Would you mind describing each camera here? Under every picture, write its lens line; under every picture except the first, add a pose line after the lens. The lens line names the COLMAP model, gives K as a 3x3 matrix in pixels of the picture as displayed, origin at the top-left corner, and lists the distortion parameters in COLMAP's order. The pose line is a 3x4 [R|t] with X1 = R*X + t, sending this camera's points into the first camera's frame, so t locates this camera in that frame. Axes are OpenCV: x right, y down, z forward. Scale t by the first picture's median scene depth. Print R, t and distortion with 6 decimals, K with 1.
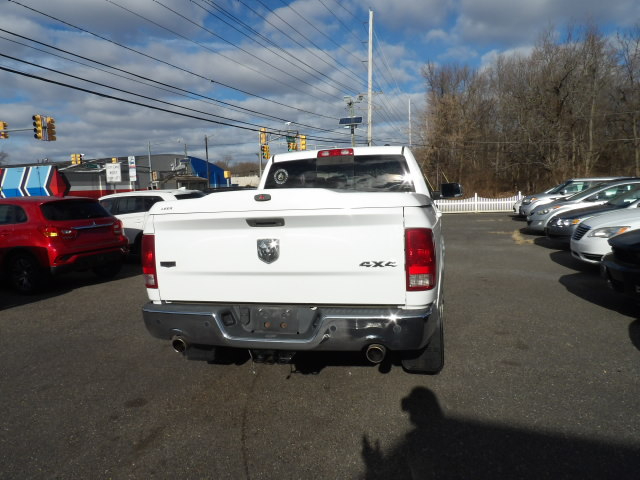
lens RADIAL K [[457.0, 0, 324.1], [0, 457.0, 239.5], [0, 0, 1]] dist [-0.030898, 0.035657]
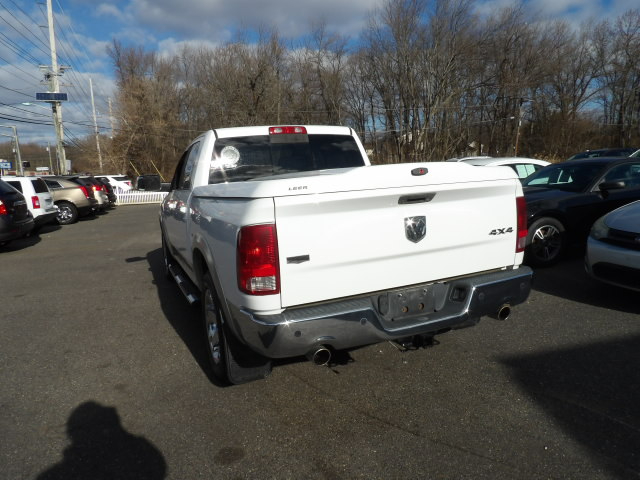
lens RADIAL K [[457.0, 0, 322.7], [0, 457.0, 237.3], [0, 0, 1]] dist [-0.030898, 0.035657]
pose [[0.787991, -0.094589, 0.608377, -0.138460], [0.082733, 0.995434, 0.047608, -0.003055], [-0.610103, 0.012818, 0.792219, 0.061926]]
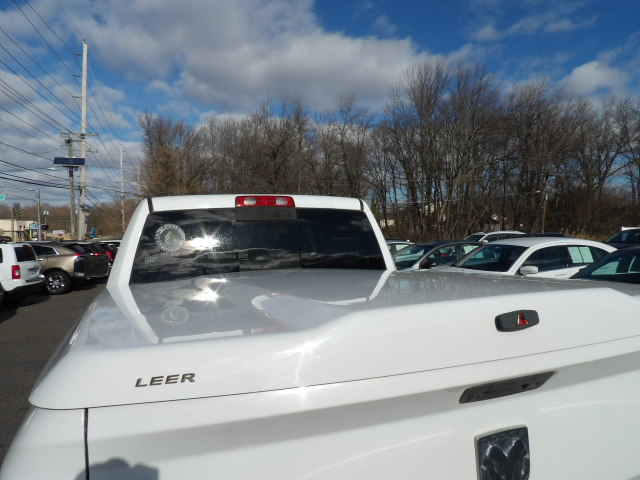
lens RADIAL K [[457.0, 0, 328.1], [0, 457.0, 230.9], [0, 0, 1]] dist [-0.030898, 0.035657]
pose [[0.809328, 0.024142, 0.586860, -0.073698], [0.055056, 0.991638, -0.116720, -0.020297], [-0.584771, 0.126774, 0.801231, 0.127015]]
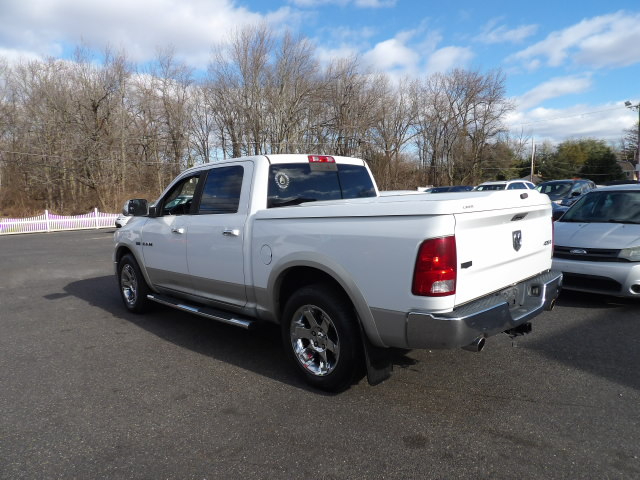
lens RADIAL K [[457.0, 0, 326.3], [0, 457.0, 241.0], [0, 0, 1]] dist [-0.030898, 0.035657]
pose [[0.521172, -0.067940, 0.850743, -0.231066], [0.099026, 0.994907, 0.018789, -0.007589], [-0.847687, 0.074453, 0.525246, 0.131028]]
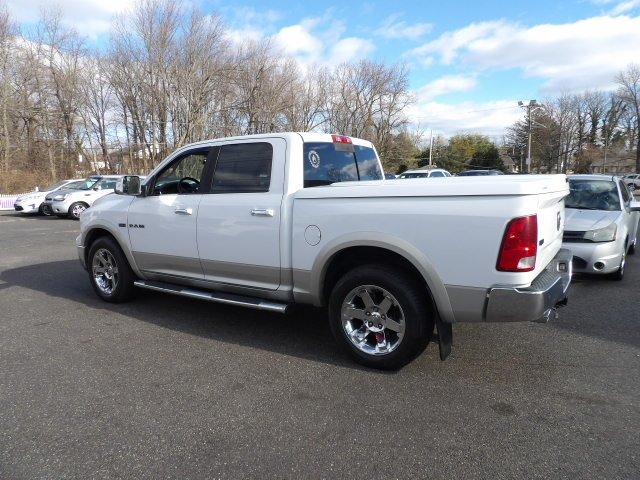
lens RADIAL K [[457.0, 0, 325.3], [0, 457.0, 236.8], [0, 0, 1]] dist [-0.030898, 0.035657]
pose [[0.330348, -0.086976, 0.939843, -0.259470], [0.091425, 0.994012, 0.059854, -0.011378], [-0.939421, 0.066152, 0.336322, 0.196194]]
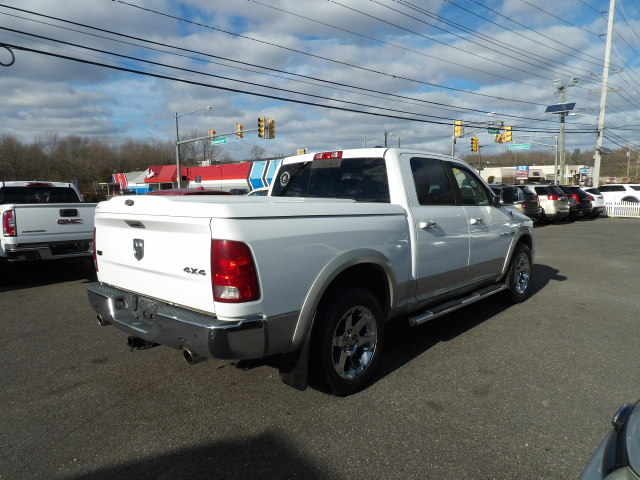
lens RADIAL K [[457.0, 0, 323.7], [0, 457.0, 239.0], [0, 0, 1]] dist [-0.030898, 0.035657]
pose [[0.884099, 0.076046, -0.461070, 0.133167], [-0.069152, 0.997097, 0.031856, -0.011300], [0.462154, 0.003720, 0.886792, 0.033767]]
